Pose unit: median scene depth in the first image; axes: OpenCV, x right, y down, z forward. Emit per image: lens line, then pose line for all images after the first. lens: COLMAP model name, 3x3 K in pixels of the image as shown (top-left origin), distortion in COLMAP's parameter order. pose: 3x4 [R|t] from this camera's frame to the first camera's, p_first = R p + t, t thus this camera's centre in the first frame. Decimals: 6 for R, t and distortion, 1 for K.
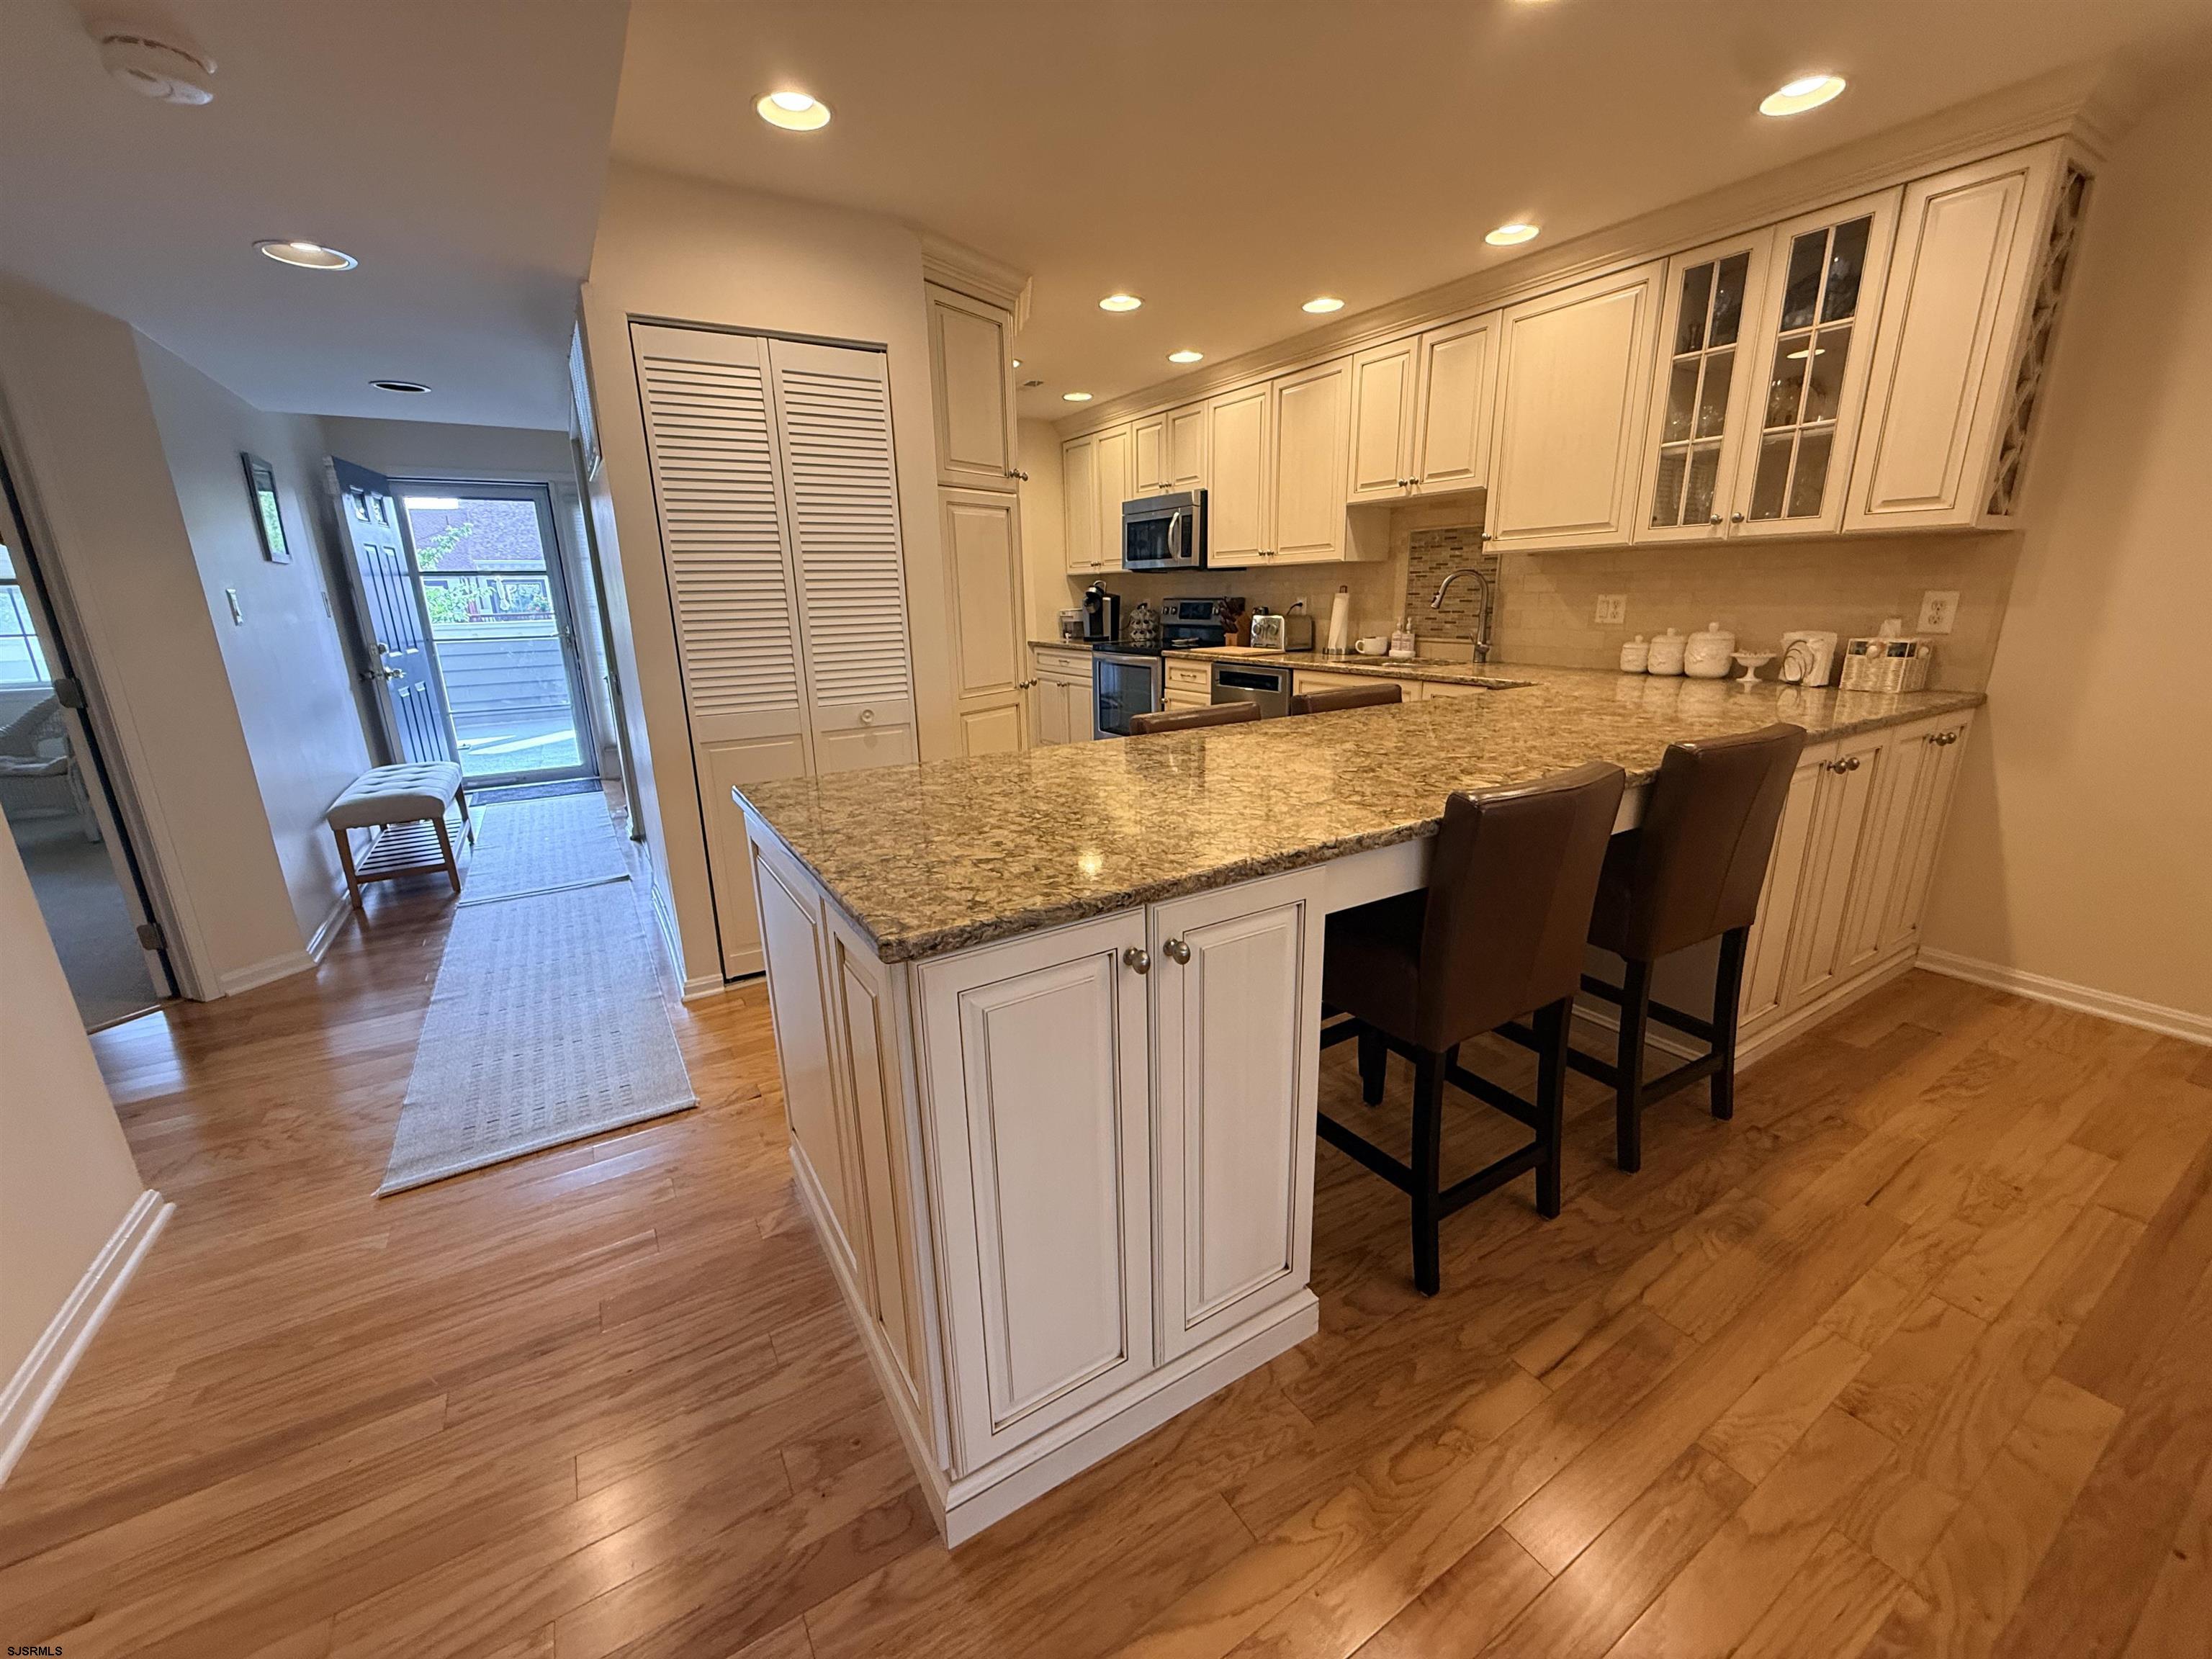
lens RADIAL K [[878.5, 0, 1099.2], [0, 878.5, 829.2], [0, 0, 1]] dist [-0.000020, -0.000006]
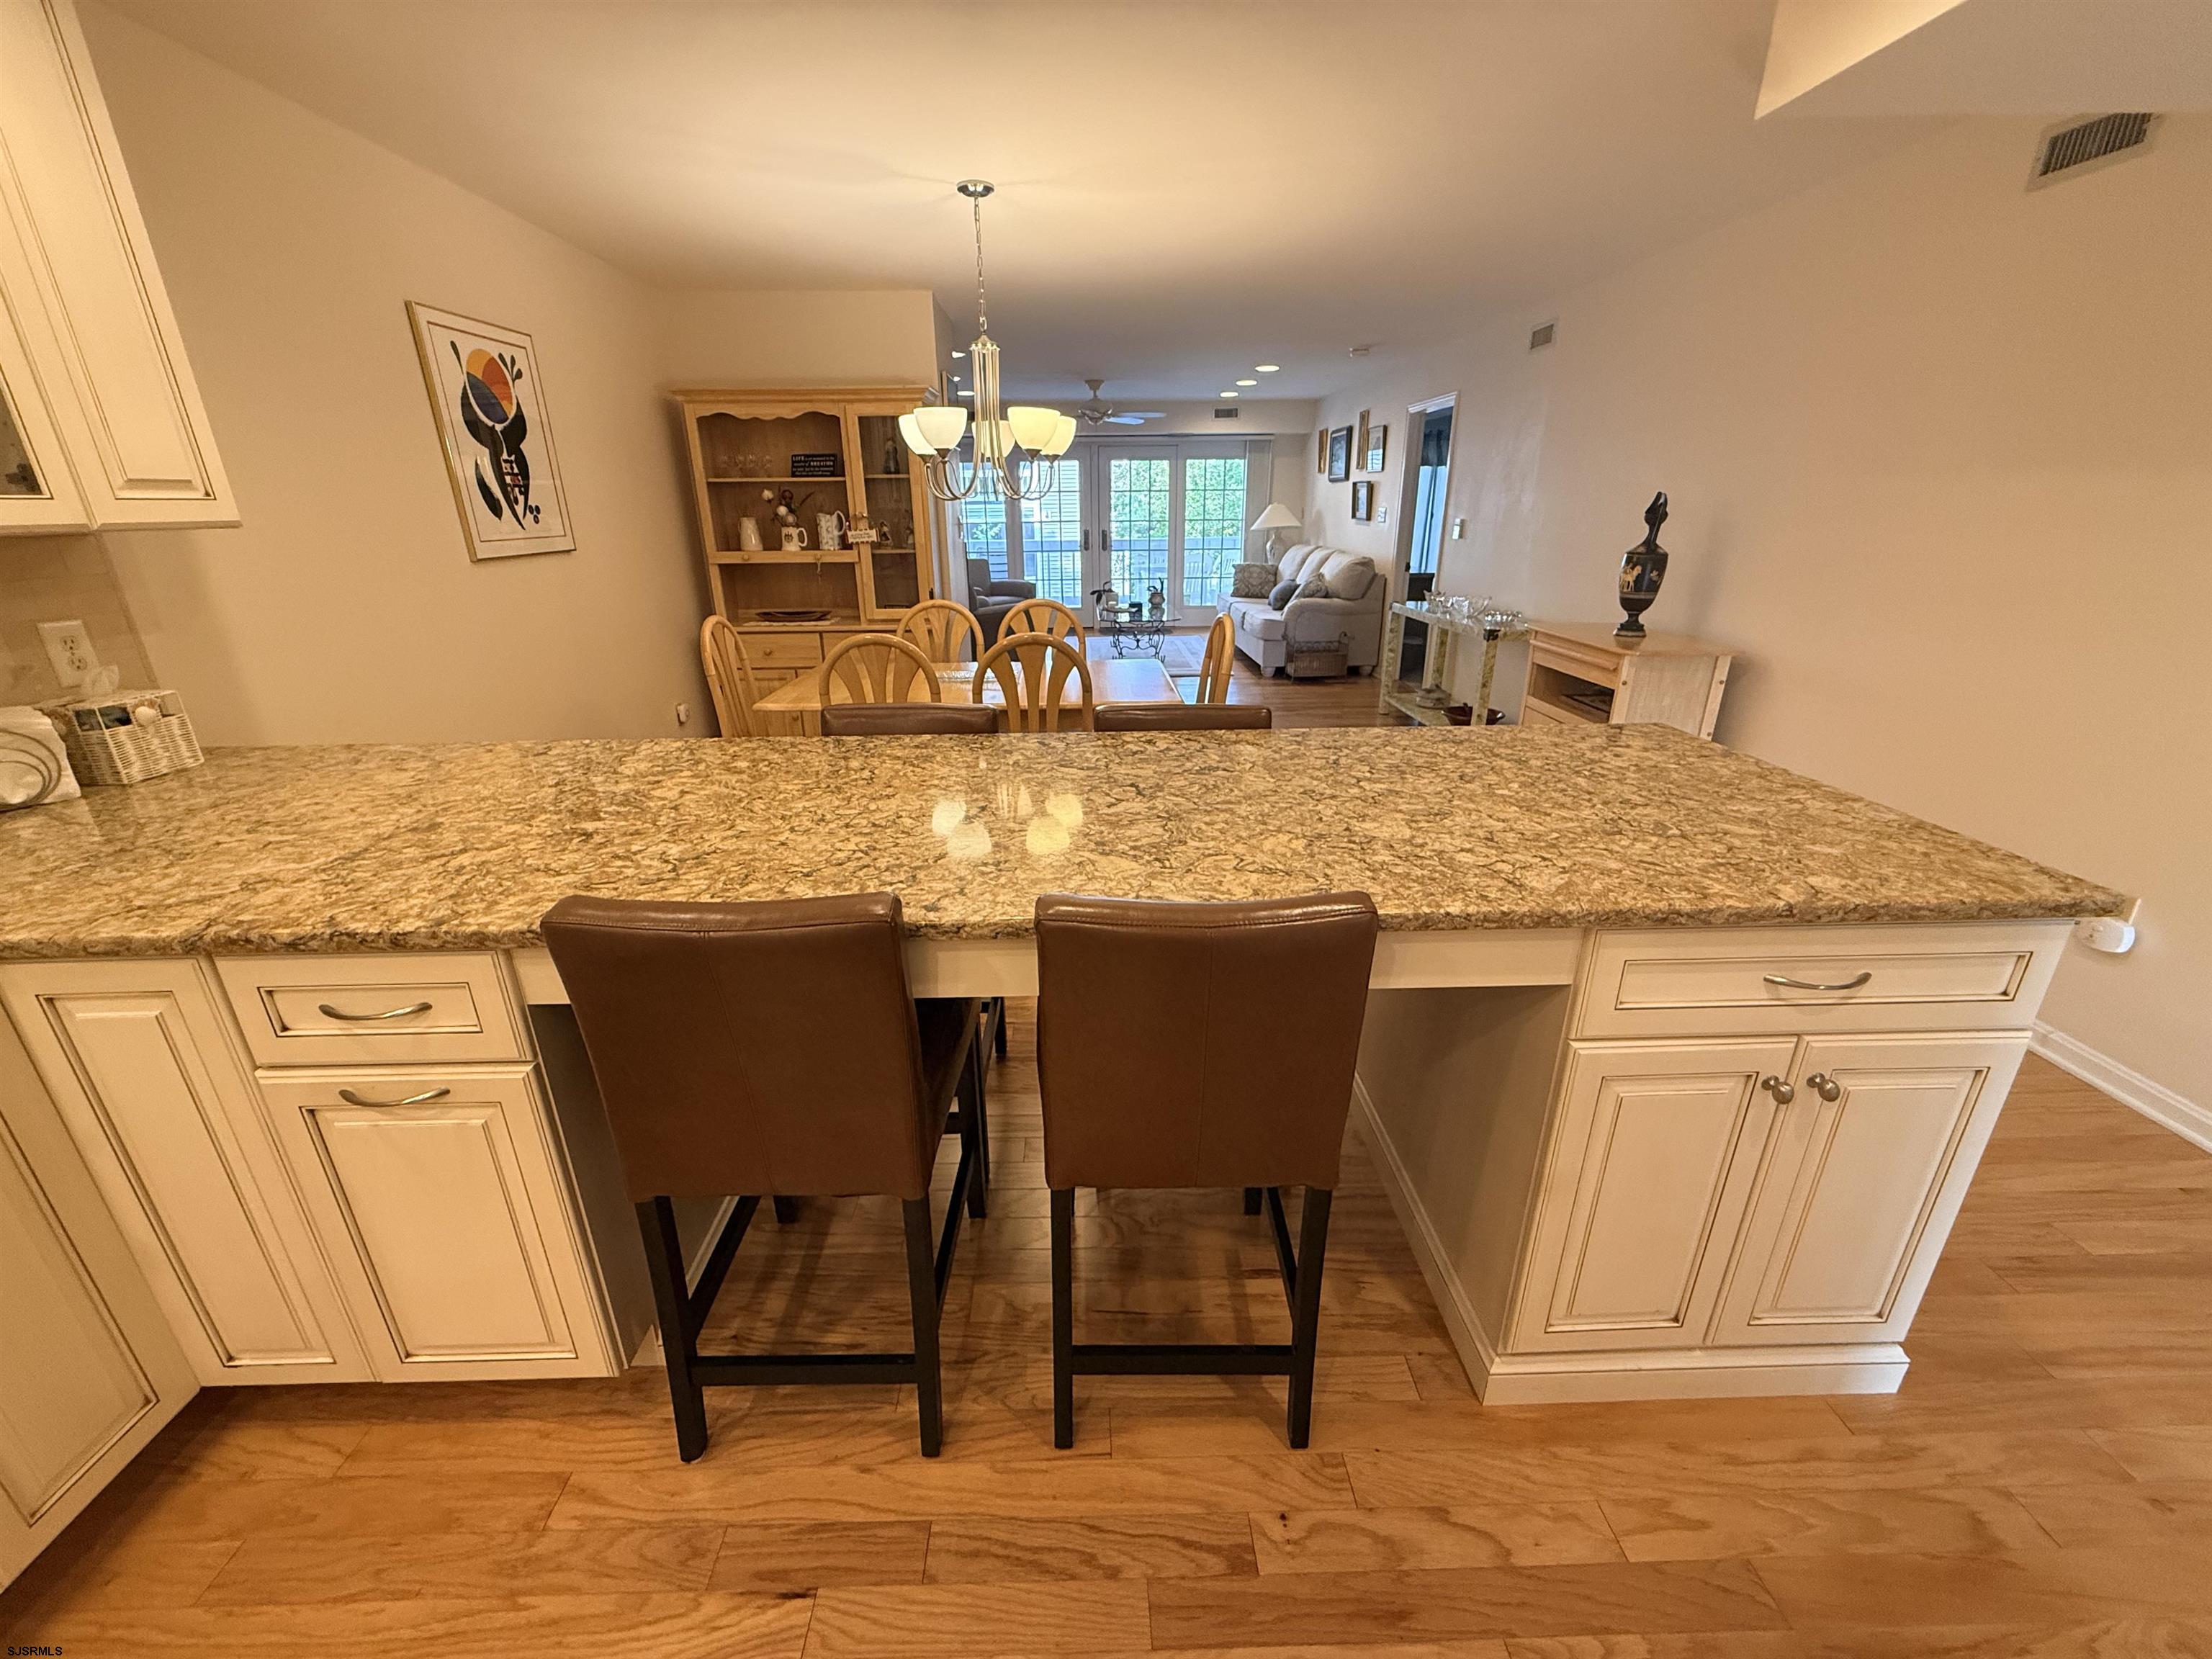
lens RADIAL K [[878.5, 0, 1099.2], [0, 878.5, 829.2], [0, 0, 1]] dist [-0.000020, -0.000006]
pose [[-0.865570, -0.141169, 0.480479, -0.029063], [0.163690, 0.826989, 0.537861, -0.240449], [-0.473280, 0.544206, -0.692709, 0.763882]]
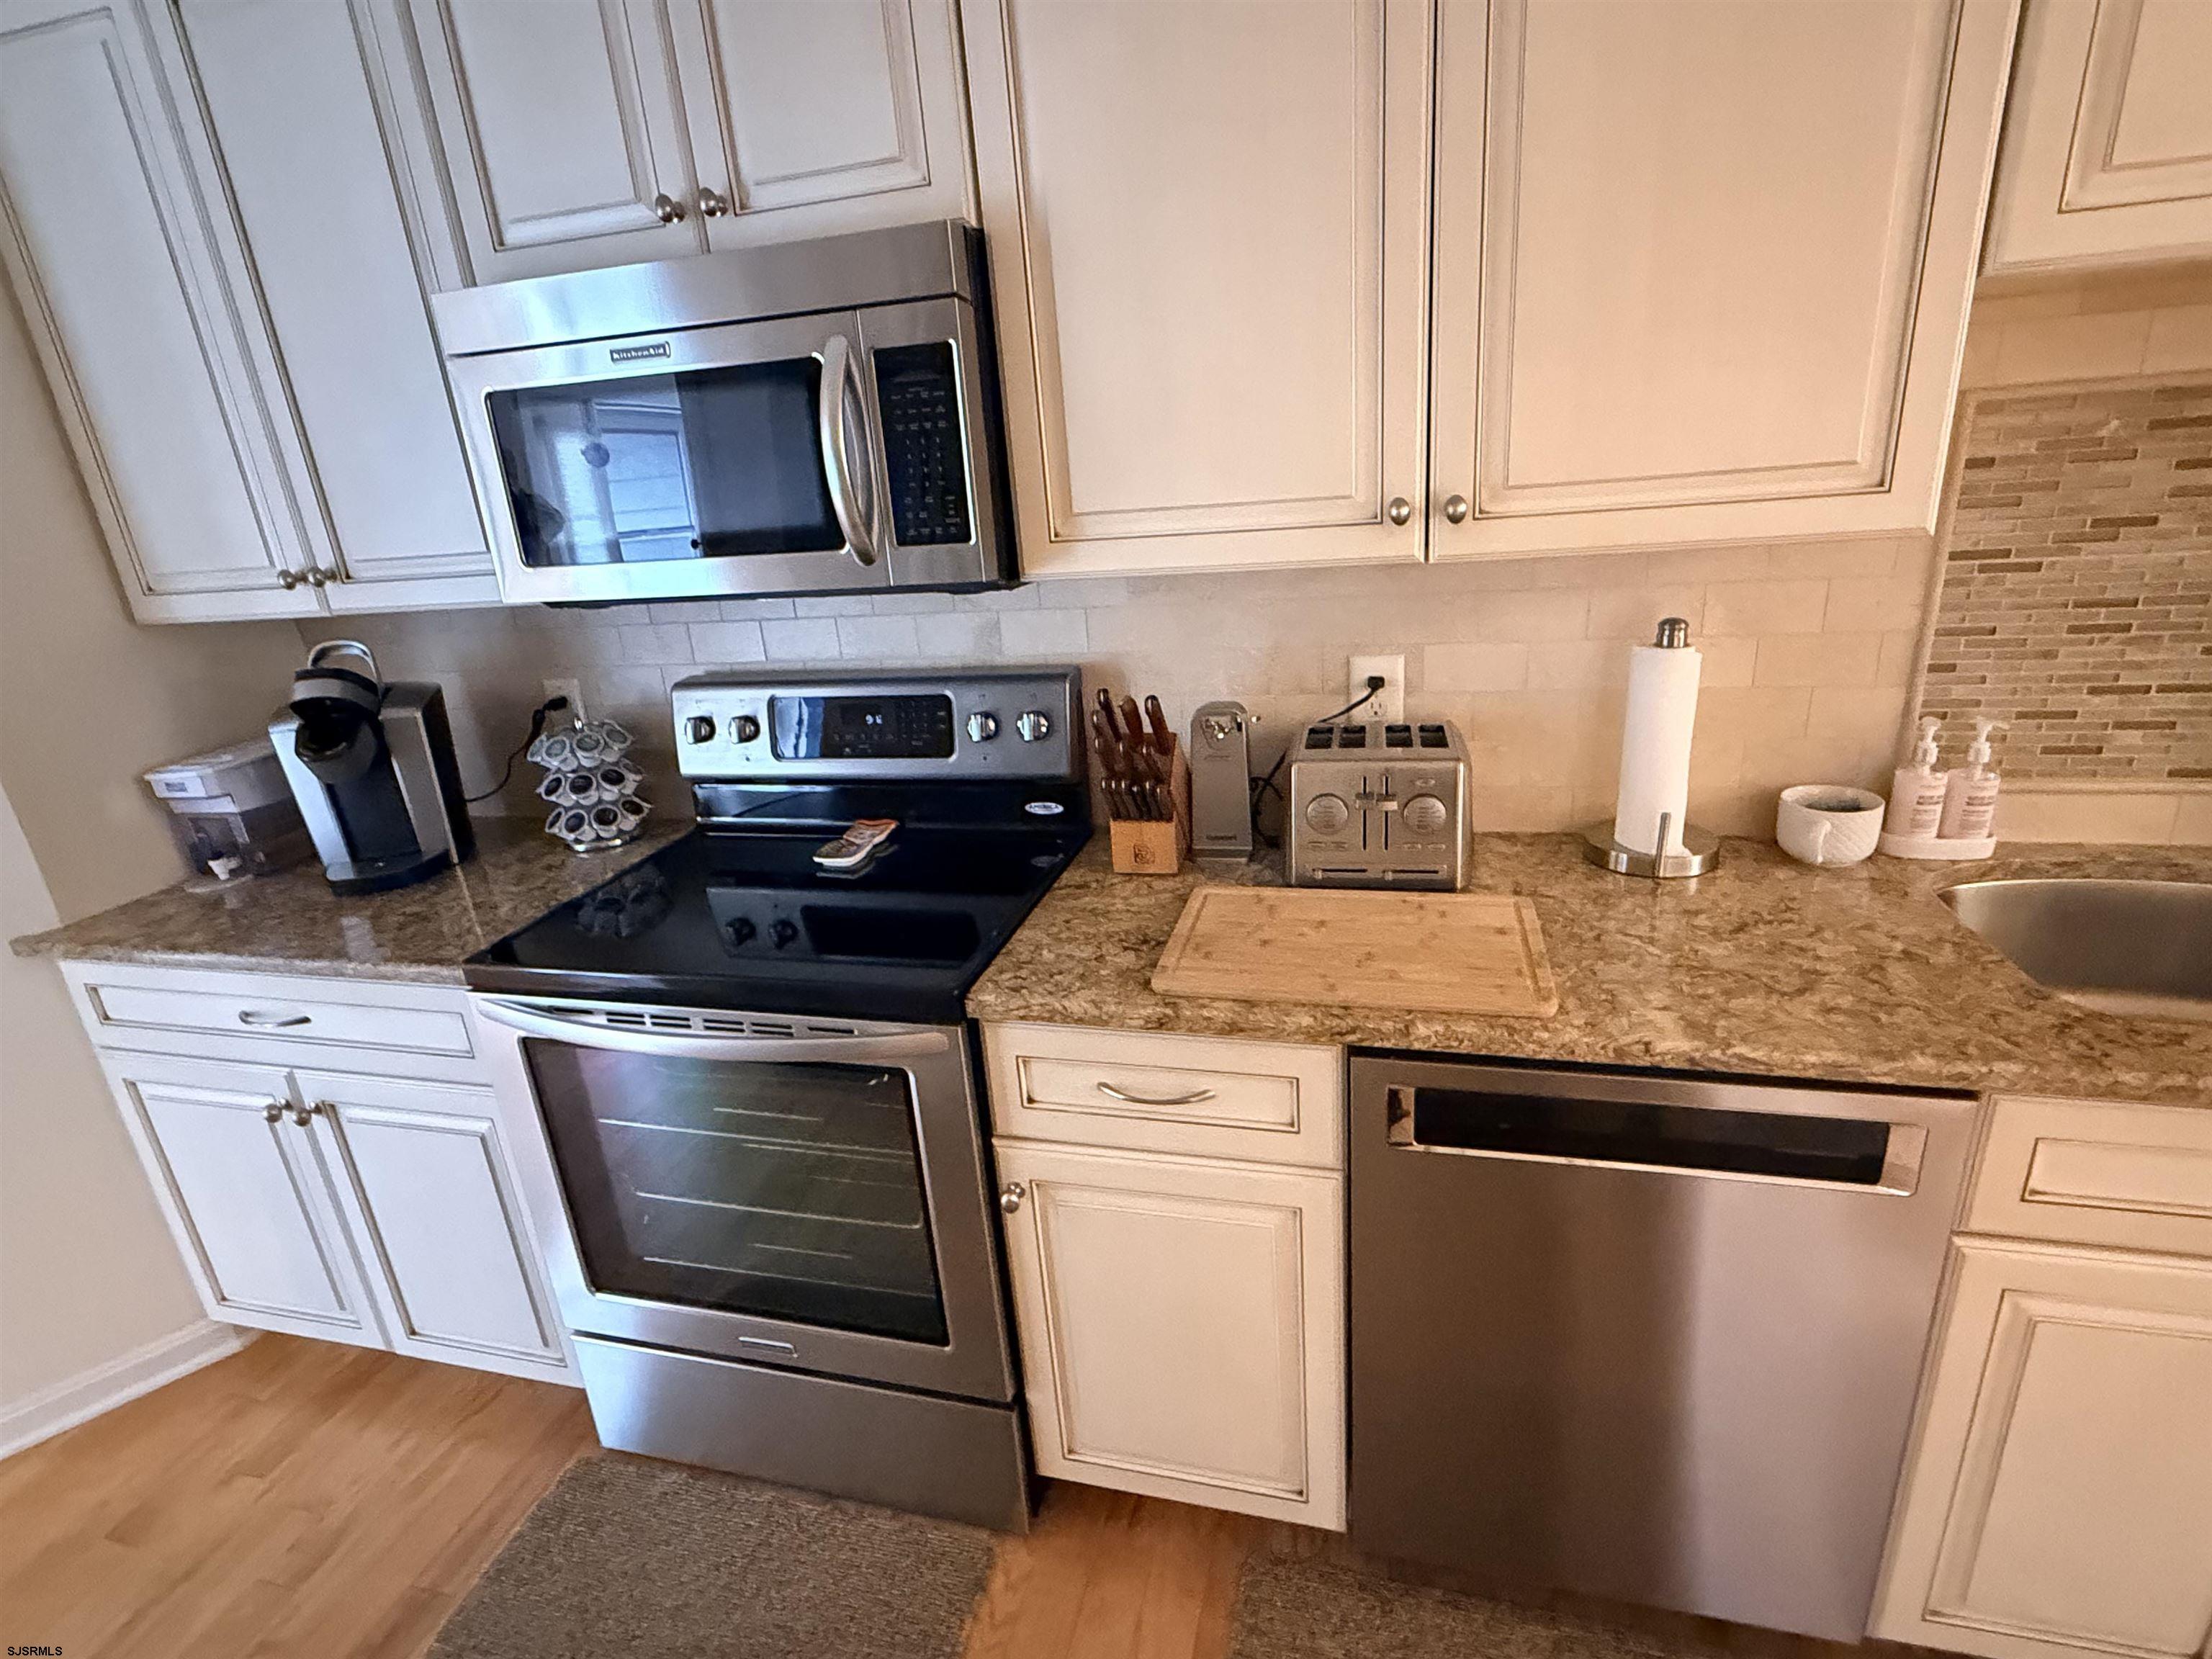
lens RADIAL K [[1090.5, 0, 1098.9], [0, 1090.5, 833.1], [0, 0, 1]] dist [0.000694, -0.000001]
pose [[0.727868, -0.258988, 0.634928, -0.077717], [0.238694, 0.963718, 0.119467, -0.329464], [-0.642832, 0.064597, 0.763279, 0.964470]]
